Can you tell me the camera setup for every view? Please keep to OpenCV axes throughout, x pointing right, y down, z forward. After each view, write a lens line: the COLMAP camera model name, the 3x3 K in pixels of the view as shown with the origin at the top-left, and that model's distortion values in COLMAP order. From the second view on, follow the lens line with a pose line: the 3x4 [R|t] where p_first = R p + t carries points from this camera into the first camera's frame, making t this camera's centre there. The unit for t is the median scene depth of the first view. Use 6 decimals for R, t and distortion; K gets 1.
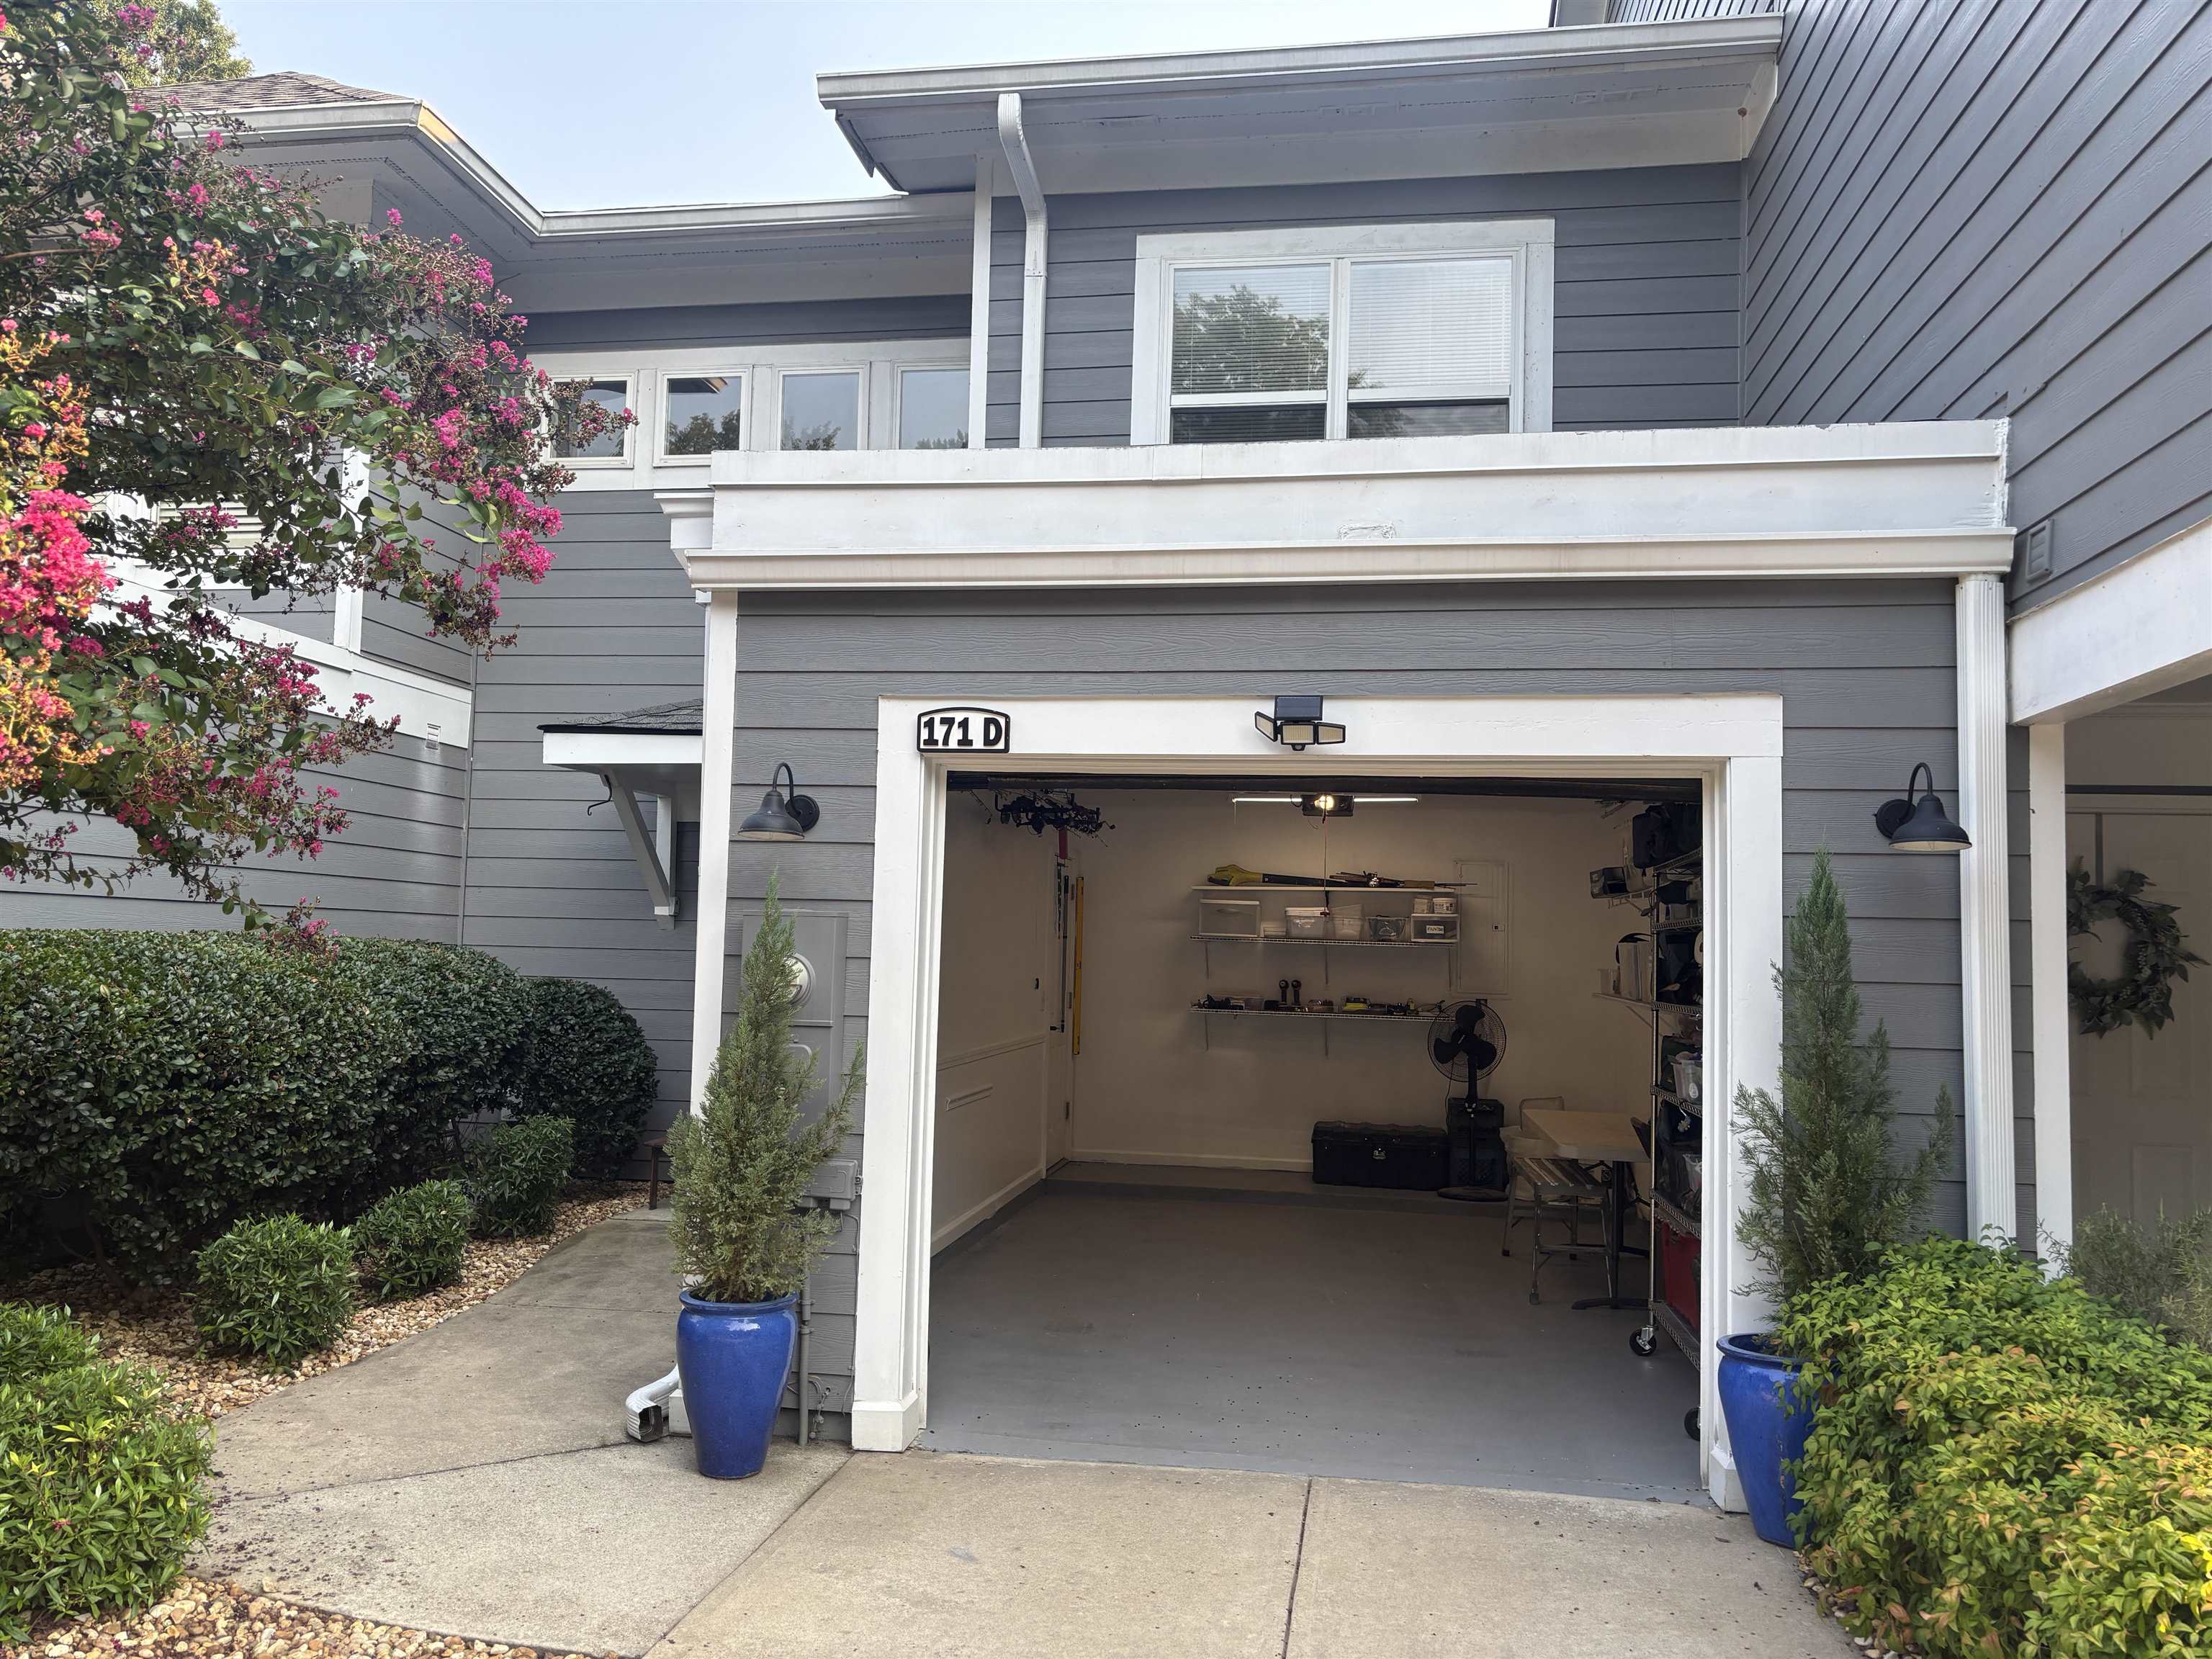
lens RADIAL K [[1607.8, 0, 1106.0], [0, 1607.8, 829.5], [0, 0, 1]] dist [0.071736, -0.061147]
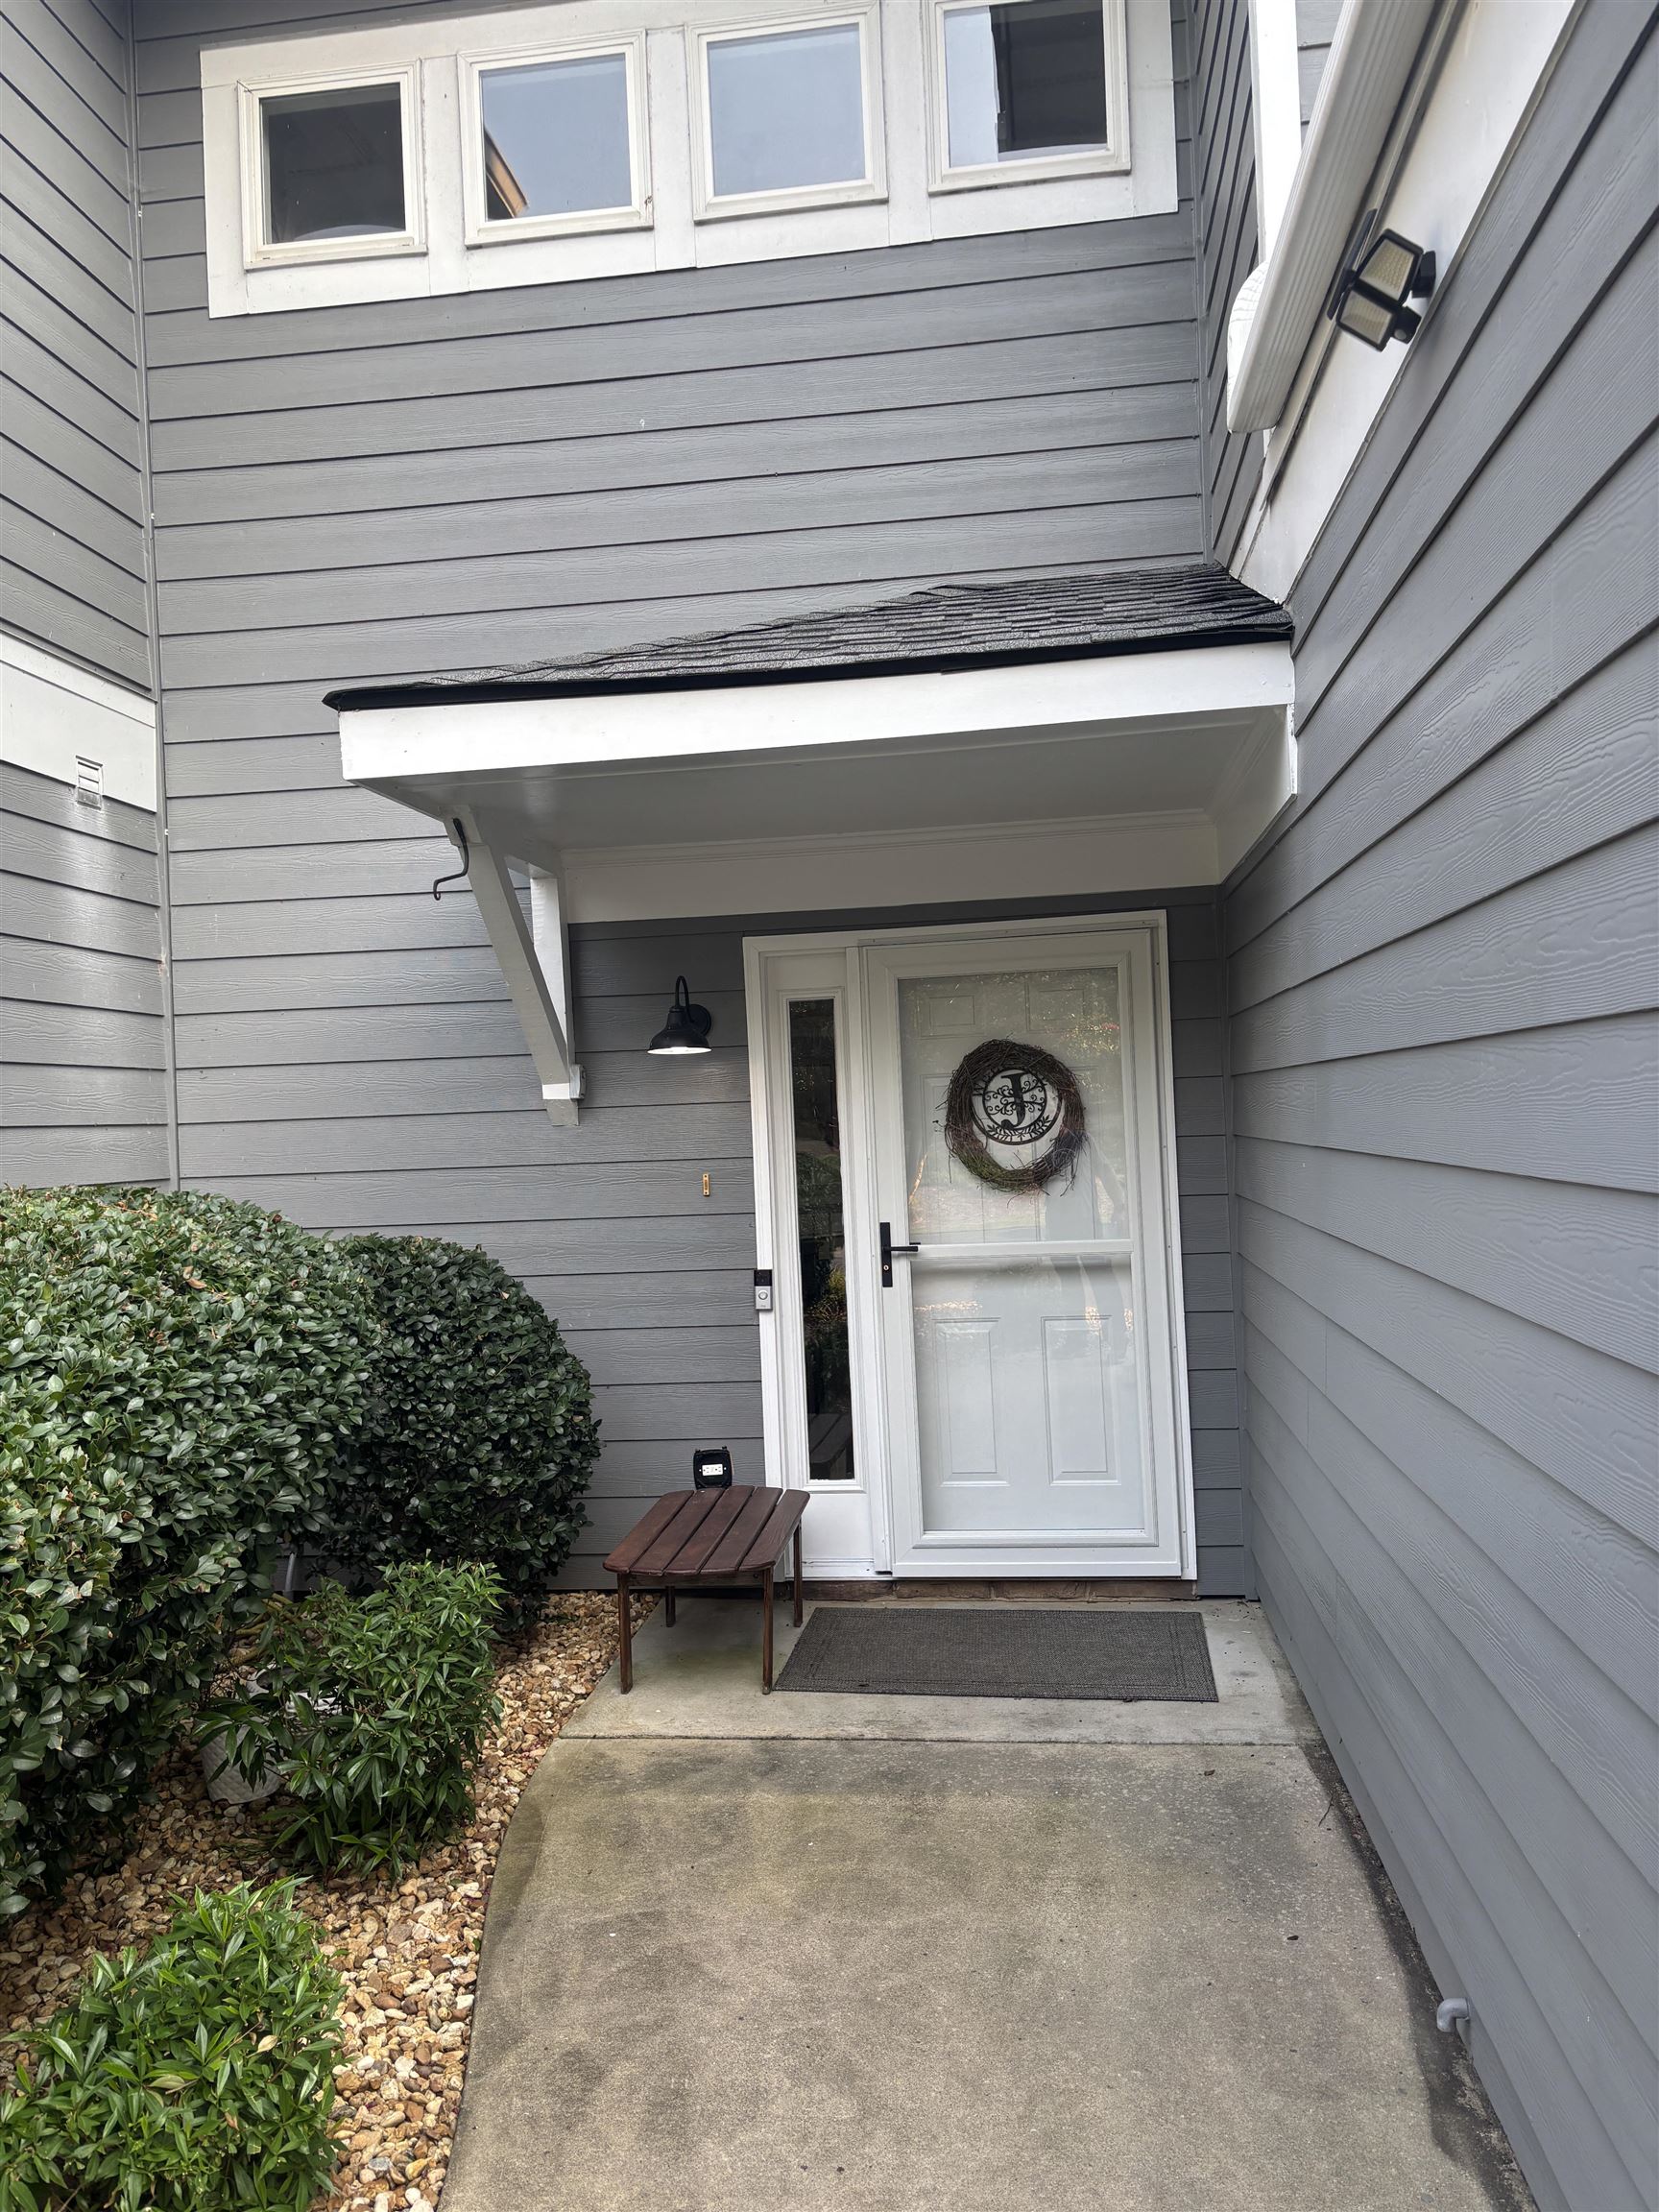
lens RADIAL K [[1589.1, 0, 837.9], [0, 1589.1, 1078.9], [0, 0, 1]] dist [0.068157, -0.060133]
pose [[0.997036, -0.065441, 0.040467, -0.403747], [0.063118, 0.996420, 0.056246, 0.044699], [-0.044003, -0.053525, 0.997597, 0.939243]]
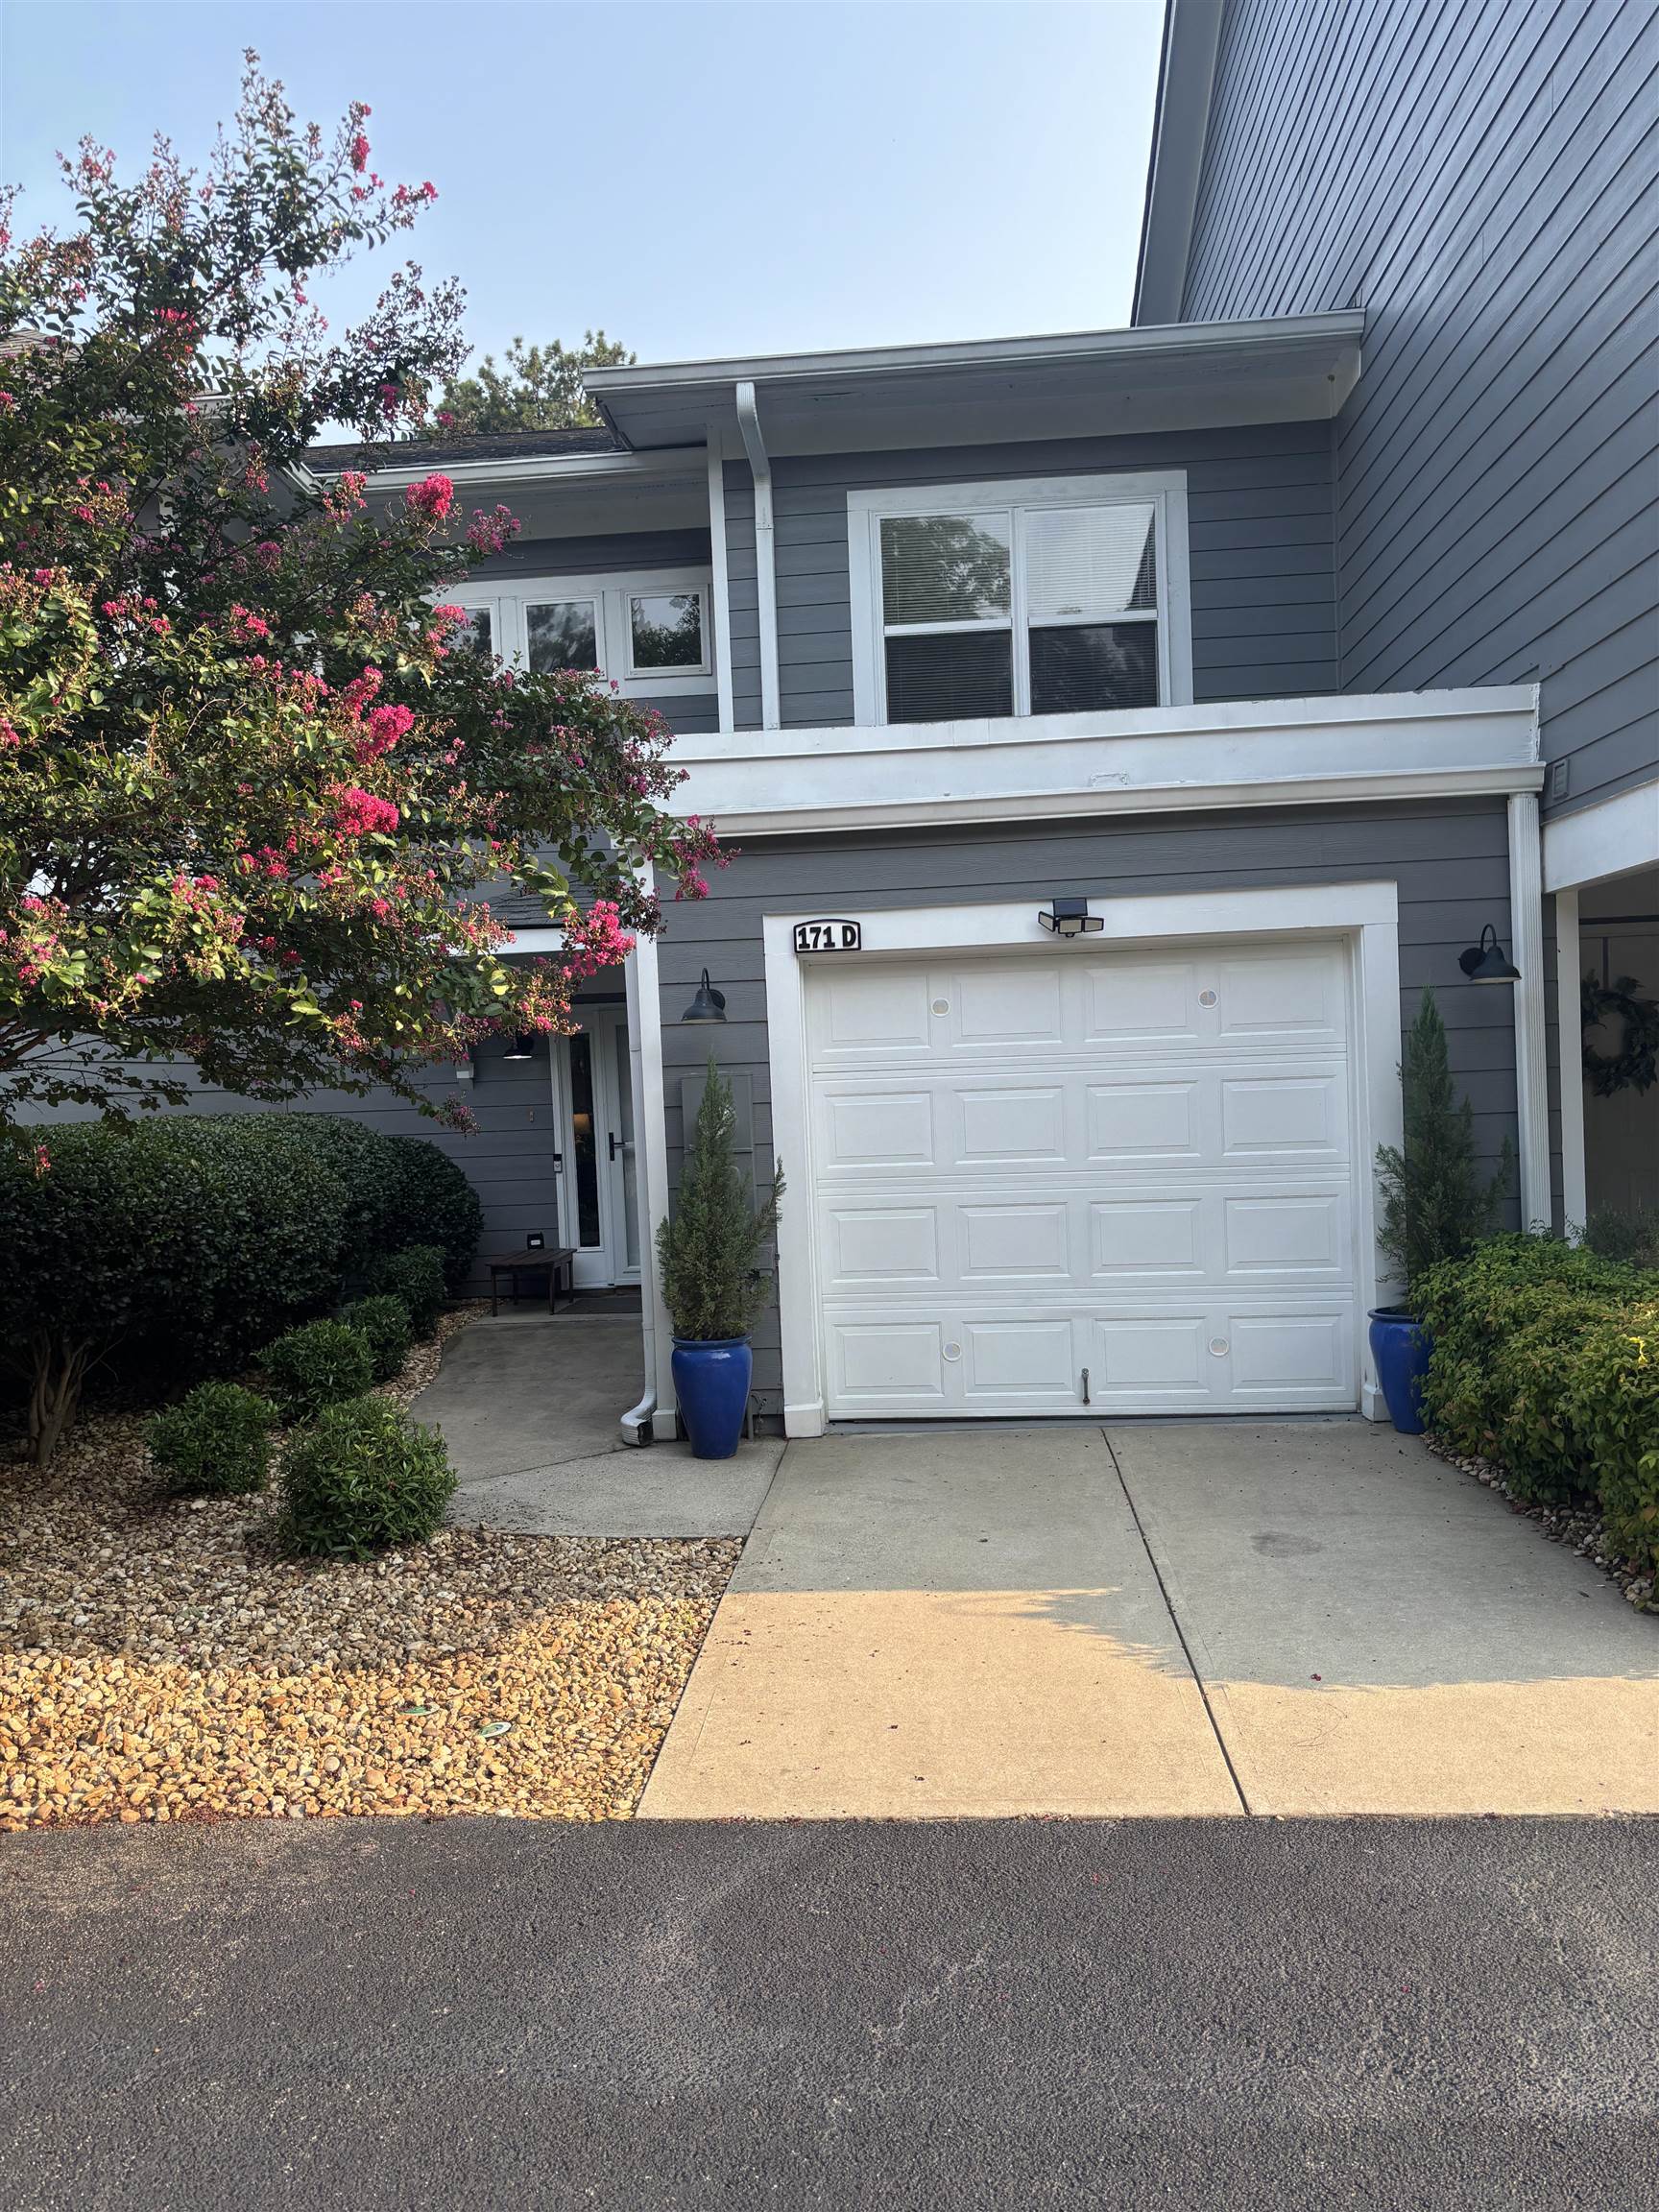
lens RADIAL K [[1607.8, 0, 829.5], [0, 1607.8, 1106.0], [0, 0, 1]] dist [0.071736, -0.061147]
pose [[0.993831, -0.068804, 0.086985, -0.222662], [0.060225, 0.993394, 0.097676, -0.052417], [-0.093131, -0.091835, 0.991410, -0.403498]]
